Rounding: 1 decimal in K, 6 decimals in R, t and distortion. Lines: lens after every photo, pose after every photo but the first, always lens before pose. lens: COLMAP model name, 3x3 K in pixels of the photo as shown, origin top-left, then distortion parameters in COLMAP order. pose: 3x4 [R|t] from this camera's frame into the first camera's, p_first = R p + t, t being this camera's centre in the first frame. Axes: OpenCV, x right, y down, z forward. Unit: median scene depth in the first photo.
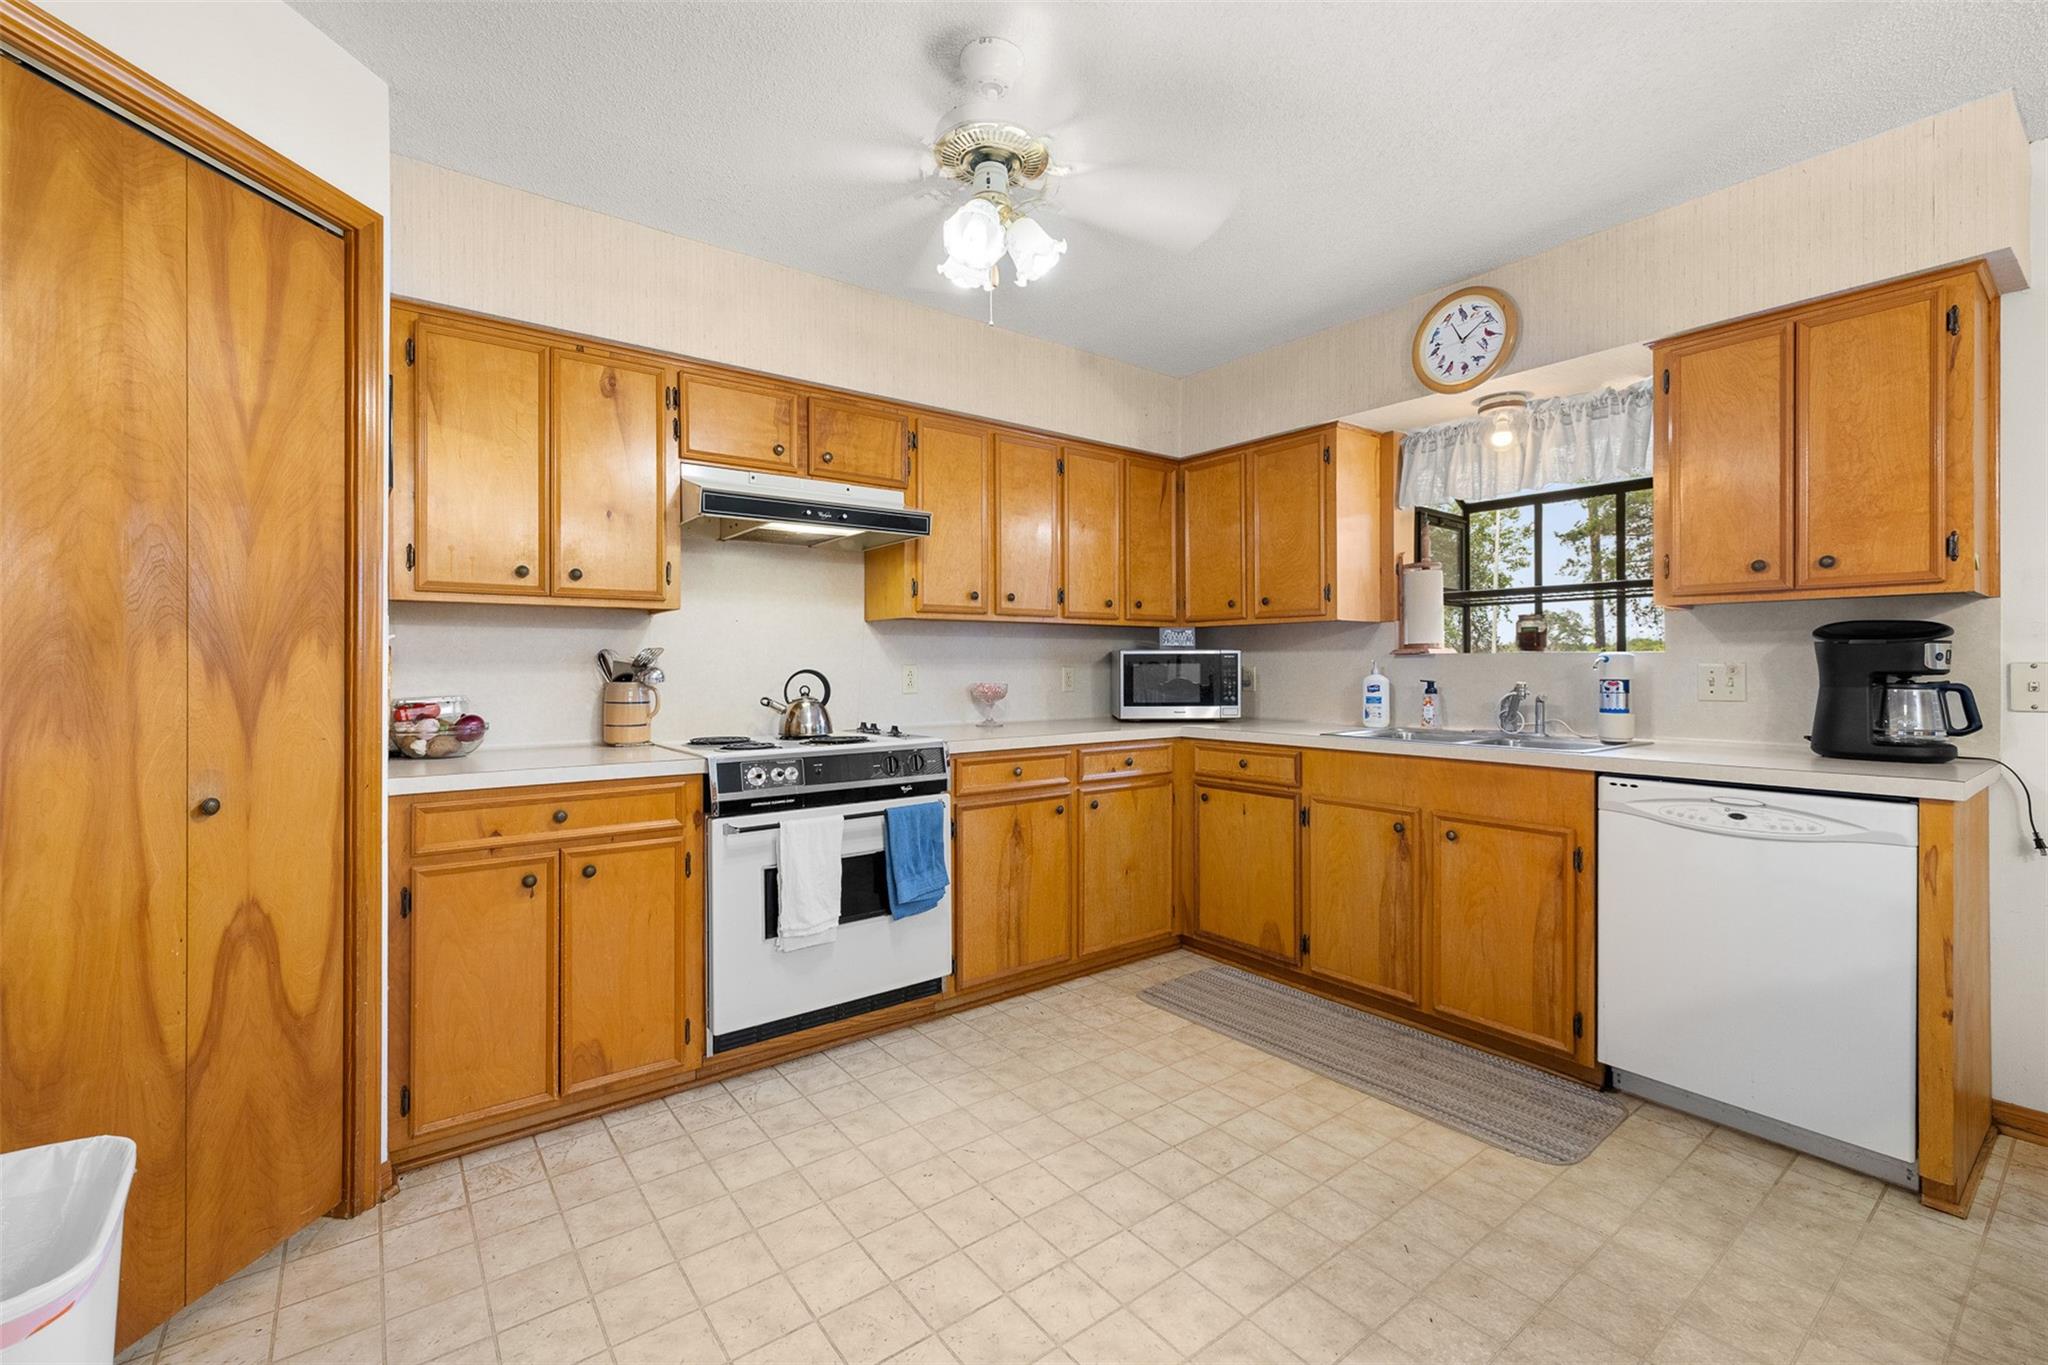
lens RADIAL K [[865.6, 0, 1024.2], [0, 865.6, 665.6], [0, 0, 1]] dist [0.000994, 0.000005]
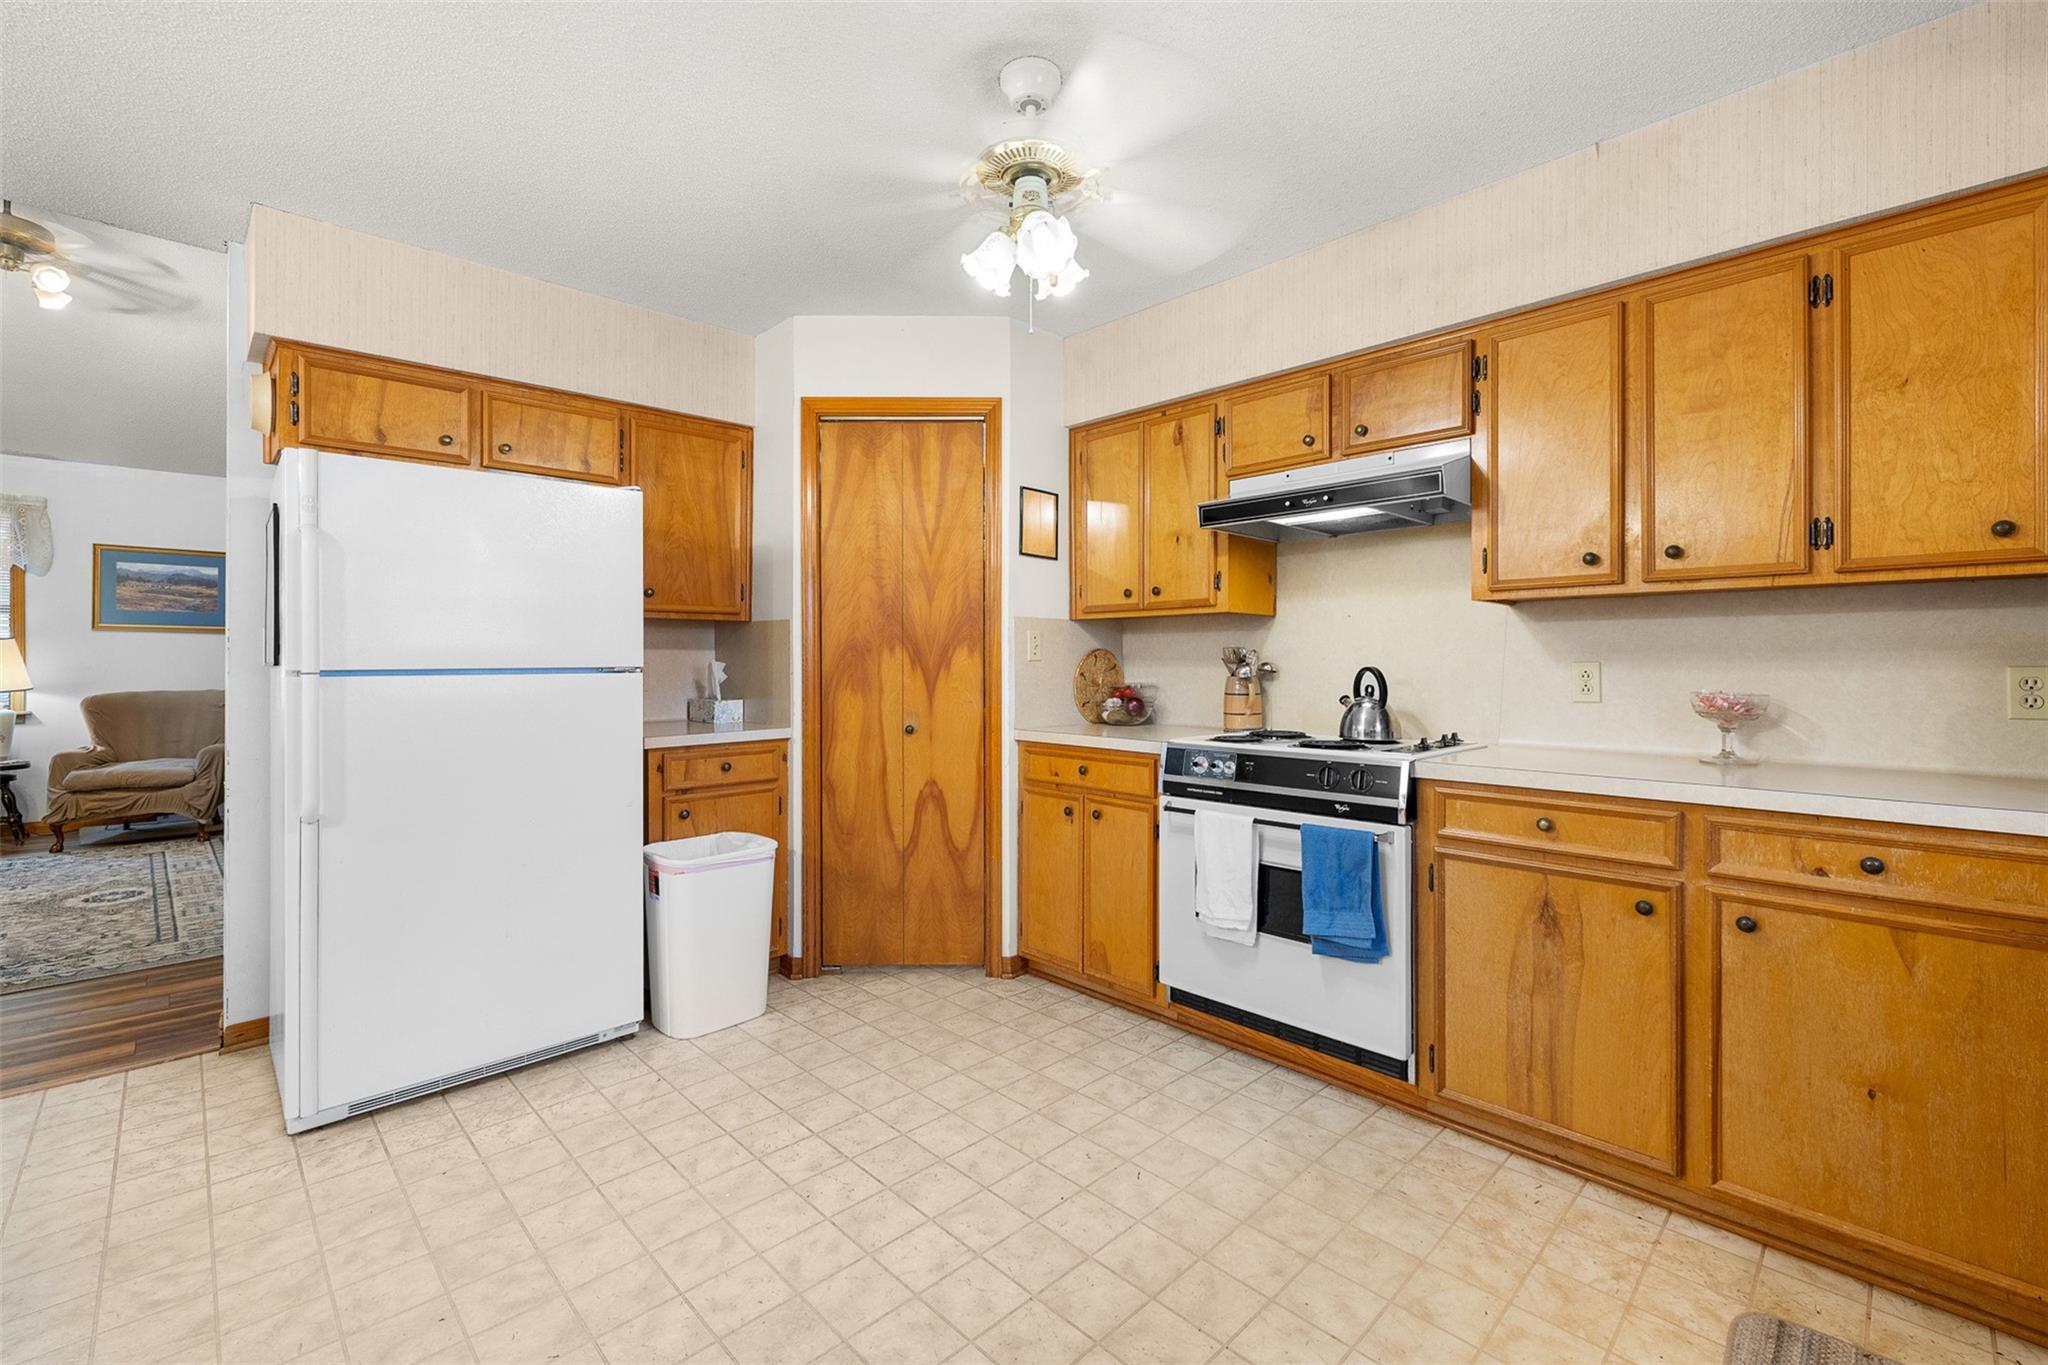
lens RADIAL K [[865.6, 0, 1020.3], [0, 865.6, 658.4], [0, 0, 1]] dist [0.000994, 0.000005]
pose [[0.120688, -0.002609, -0.992687, 0.659643], [-0.001646, 0.999995, -0.002828, -0.001217], [0.992689, 0.001975, 0.120683, 0.578869]]
